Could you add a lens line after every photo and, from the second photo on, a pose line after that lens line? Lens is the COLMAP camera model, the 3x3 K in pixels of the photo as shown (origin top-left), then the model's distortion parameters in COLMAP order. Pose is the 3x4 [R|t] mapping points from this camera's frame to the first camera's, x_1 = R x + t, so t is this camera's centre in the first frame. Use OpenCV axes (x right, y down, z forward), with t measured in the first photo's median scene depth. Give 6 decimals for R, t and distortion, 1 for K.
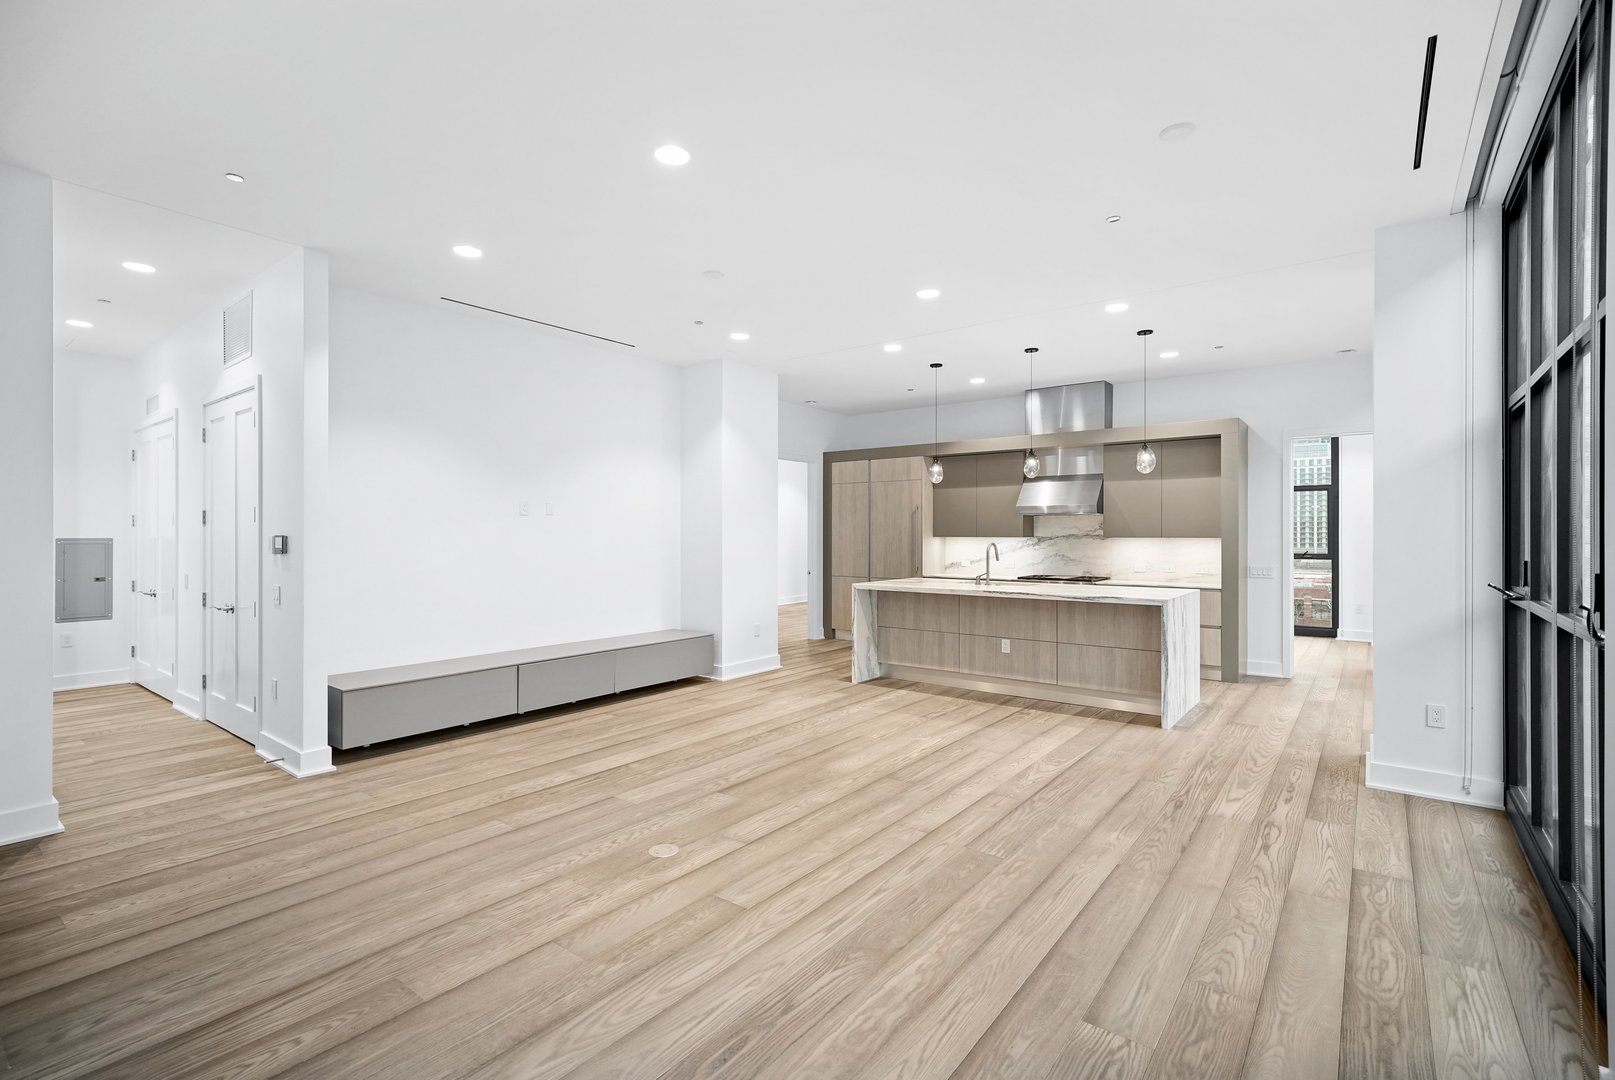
lens RADIAL K [[734.0, 0, 798.6], [0, 734.0, 533.7], [0, 0, 1]] dist [-0.000270, -0.000045]
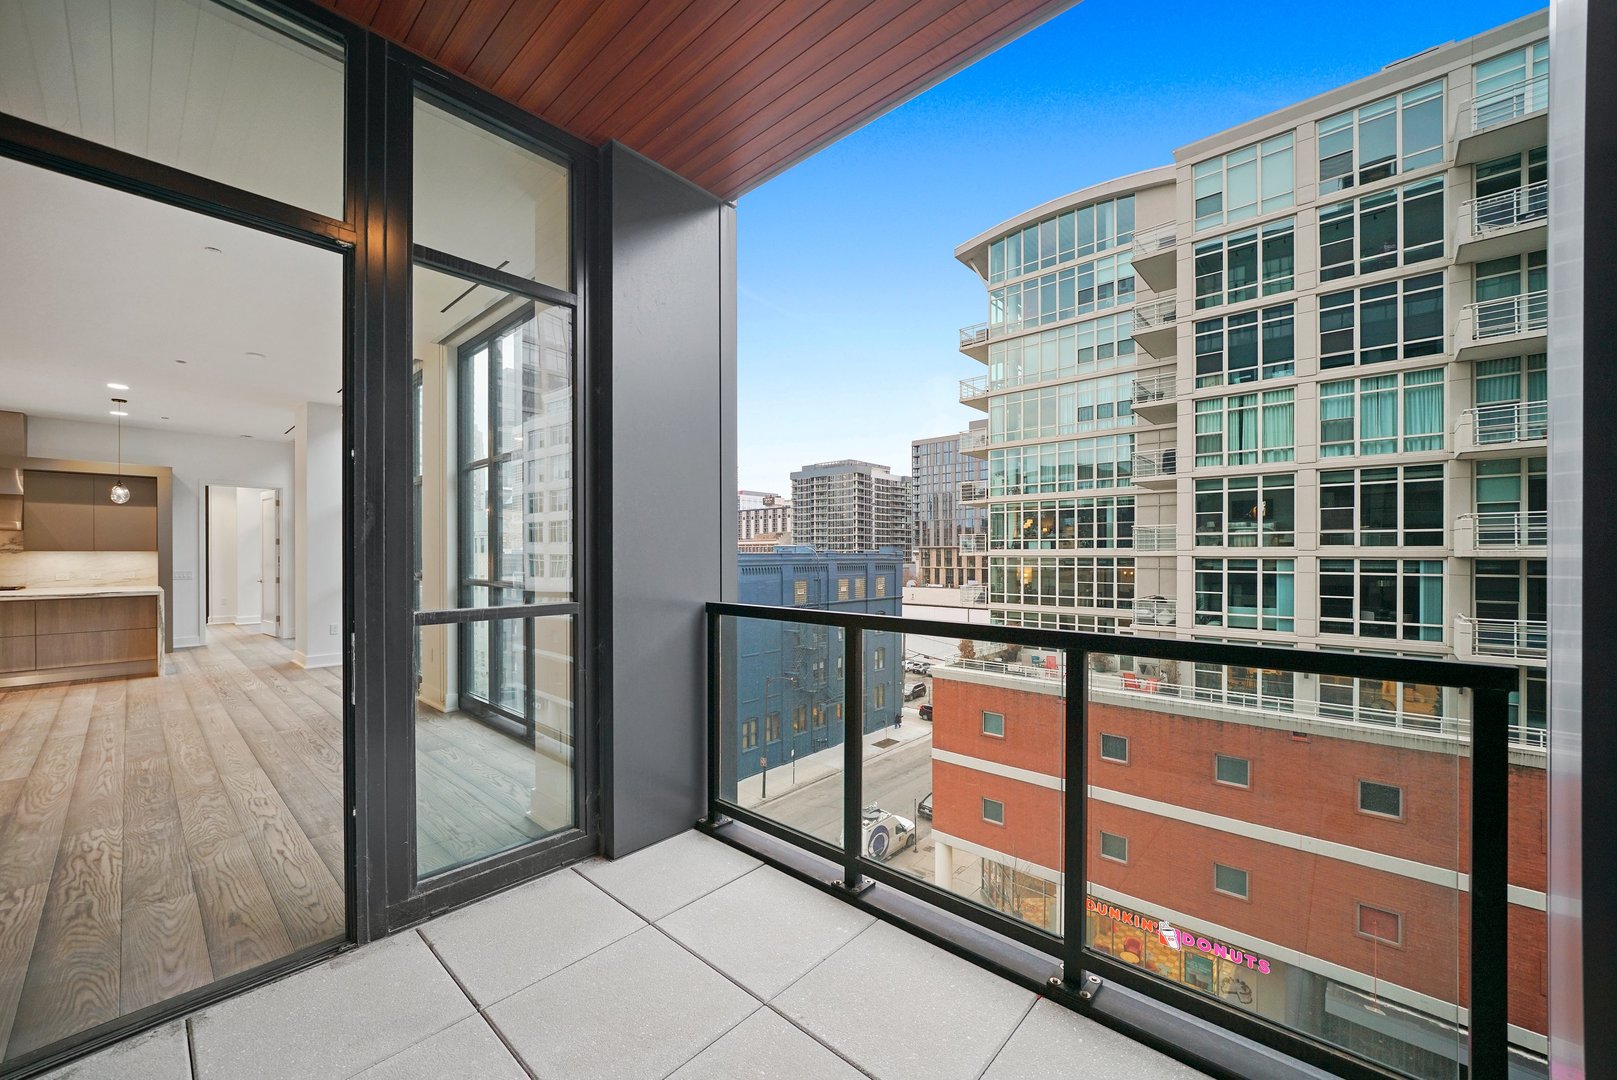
lens RADIAL K [[618.2, 0, 786.4], [0, 618.2, 556.0], [0, 0, 1]] dist [-0.003039, -0.000221]
pose [[0.086605, -0.004070, 0.996234, -0.686306], [-0.000803, 0.999991, 0.004155, 0.013491], [-0.996242, -0.001159, 0.086600, -0.414211]]
